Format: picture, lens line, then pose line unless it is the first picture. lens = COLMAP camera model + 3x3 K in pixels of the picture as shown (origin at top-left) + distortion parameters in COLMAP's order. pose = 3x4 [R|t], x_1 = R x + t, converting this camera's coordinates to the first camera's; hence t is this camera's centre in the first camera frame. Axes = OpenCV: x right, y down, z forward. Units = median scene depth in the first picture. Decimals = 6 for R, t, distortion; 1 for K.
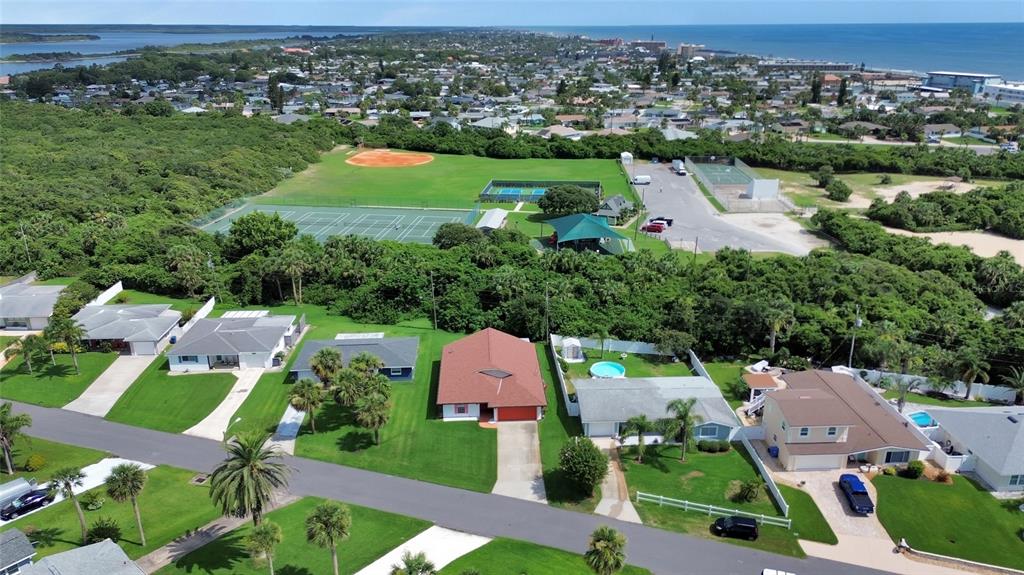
lens RADIAL K [[743.4, 0, 512.0], [0, 743.4, 287.5], [0, 0, 1]] dist [0.100086, -0.105330]
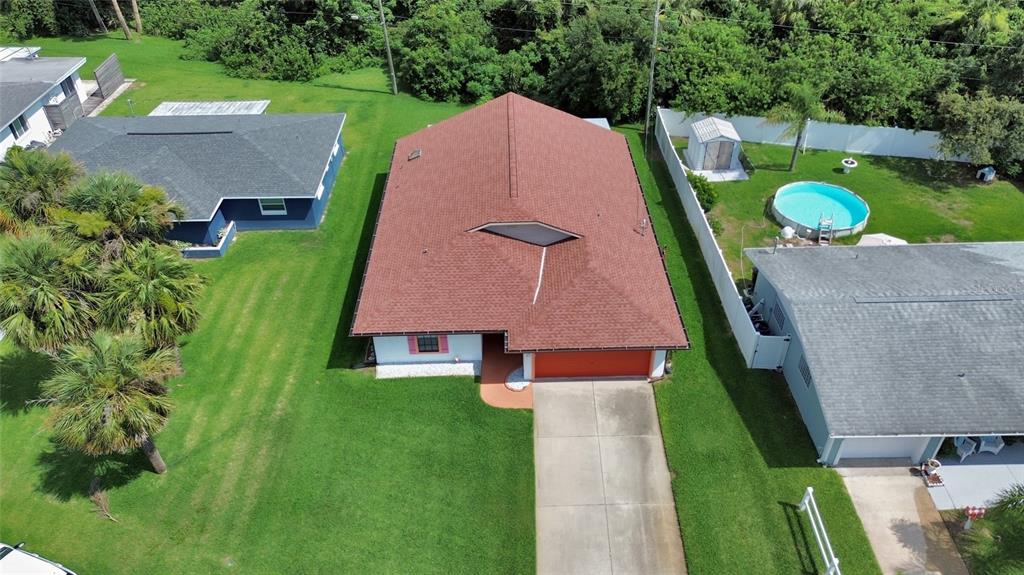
lens RADIAL K [[743.4, 0, 512.0], [0, 743.4, 287.5], [0, 0, 1]] dist [0.100086, -0.105330]
pose [[0.999386, 0.011569, -0.033064, -0.015631], [-0.000614, 0.949532, 0.313670, 0.027164], [0.035024, -0.313457, 0.948956, 0.579553]]
